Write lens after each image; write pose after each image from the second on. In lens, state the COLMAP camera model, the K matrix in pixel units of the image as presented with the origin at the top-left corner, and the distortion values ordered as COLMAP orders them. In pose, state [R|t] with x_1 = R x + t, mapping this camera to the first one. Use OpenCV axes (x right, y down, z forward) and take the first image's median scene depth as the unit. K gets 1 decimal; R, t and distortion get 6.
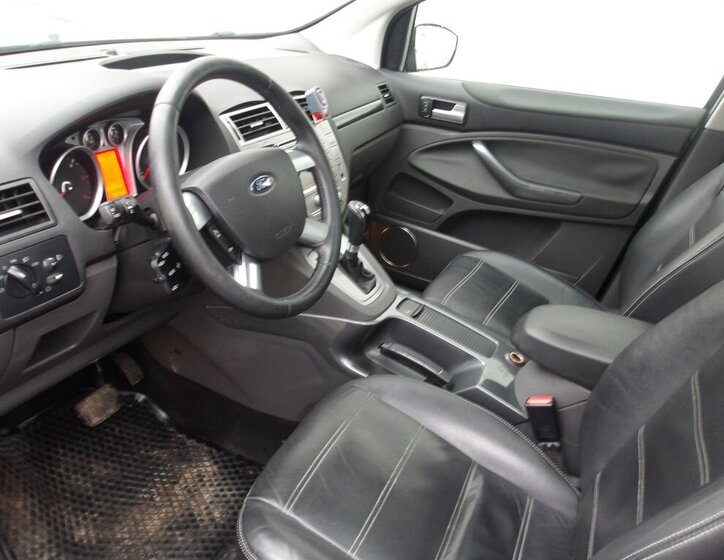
lens RADIAL K [[621.1, 0, 361.2], [0, 621.1, 275.1], [0, 0, 1]] dist [0.026480, -0.024469]
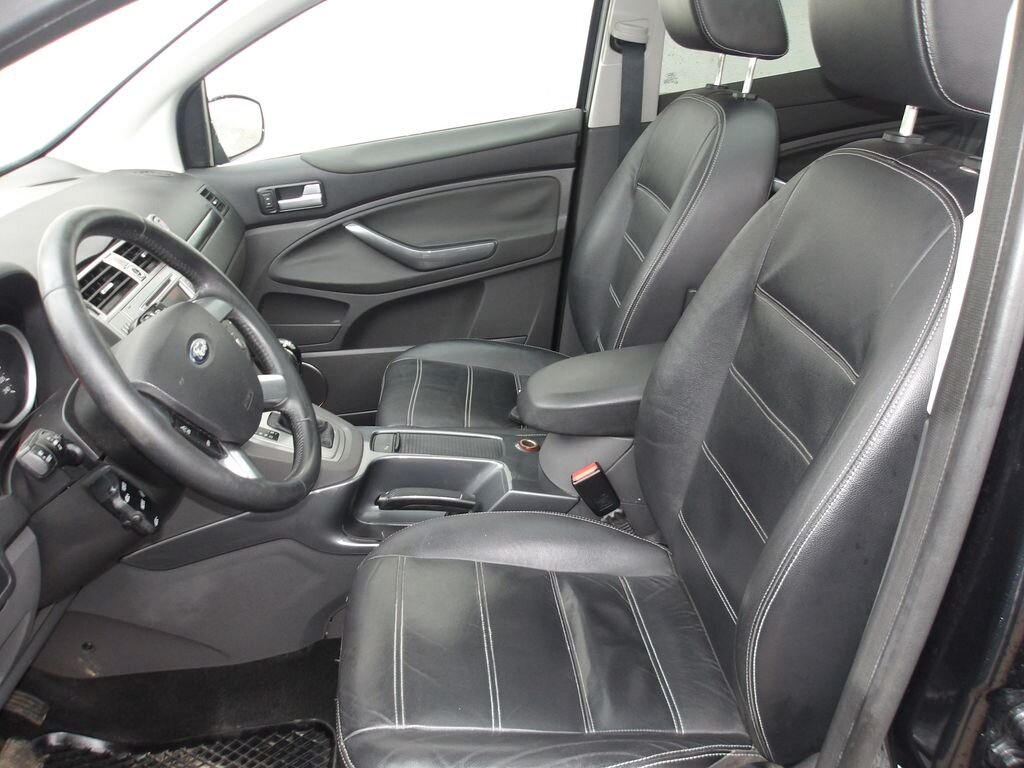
lens RADIAL K [[853.9, 0, 504.7], [0, 853.9, 377.3], [0, 0, 1]] dist [0.011030, 0.000416]
pose [[0.849084, -0.376238, 0.370811, -0.162622], [0.387350, 0.920722, 0.047242, -0.015487], [-0.359188, 0.103521, 0.927506, -0.057313]]
